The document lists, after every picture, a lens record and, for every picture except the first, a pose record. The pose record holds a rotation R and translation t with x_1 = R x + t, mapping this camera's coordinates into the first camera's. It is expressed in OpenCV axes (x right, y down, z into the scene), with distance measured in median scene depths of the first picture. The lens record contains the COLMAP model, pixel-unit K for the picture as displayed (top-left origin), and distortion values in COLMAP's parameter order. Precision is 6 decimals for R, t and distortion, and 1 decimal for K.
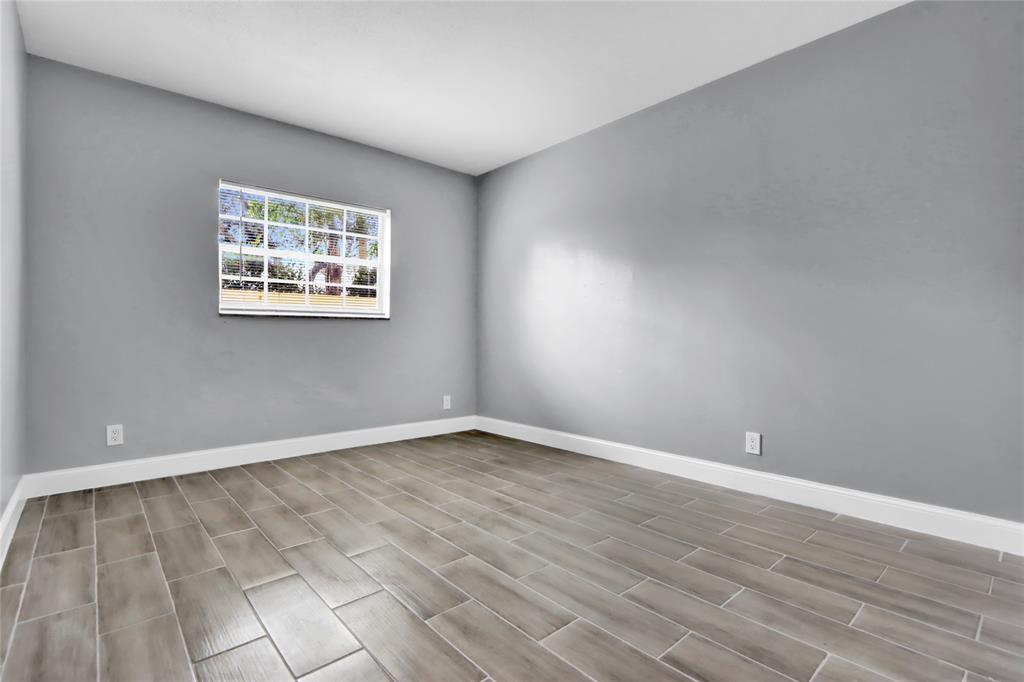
lens RADIAL K [[486.7, 0, 497.0], [0, 486.7, 336.1], [0, 0, 1]] dist [-0.000371, -0.000352]
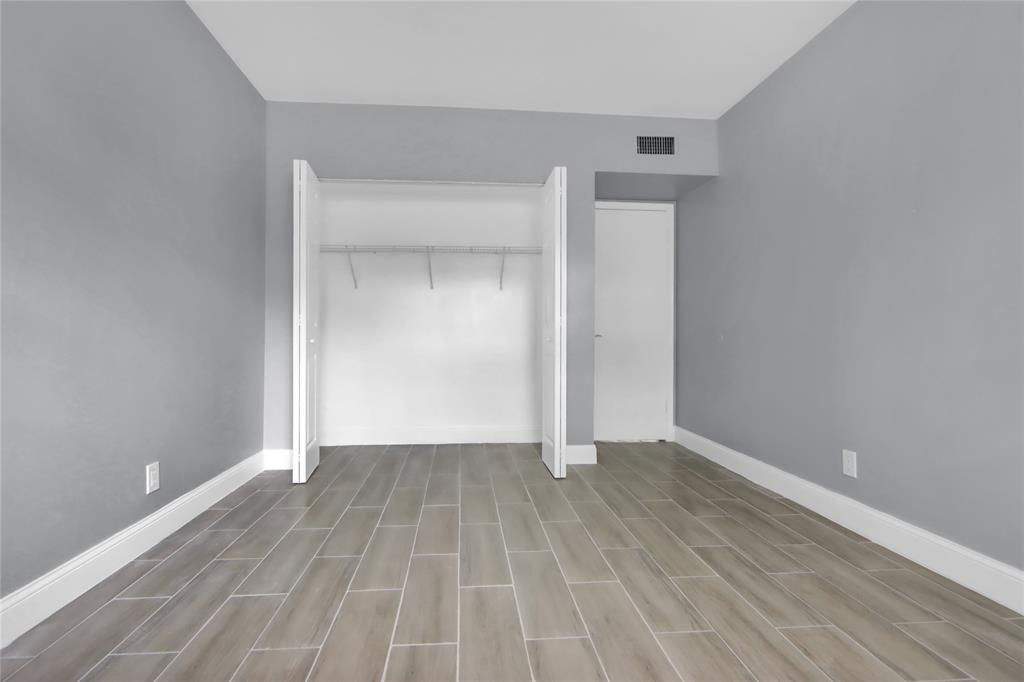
lens RADIAL K [[486.7, 0, 497.0], [0, 486.7, 336.1], [0, 0, 1]] dist [-0.000371, -0.000352]
pose [[-0.810332, -0.005341, 0.585946, -0.410444], [-0.007077, 0.999975, -0.000672, -0.000158], [-0.585928, -0.004691, -0.810350, 1.580825]]
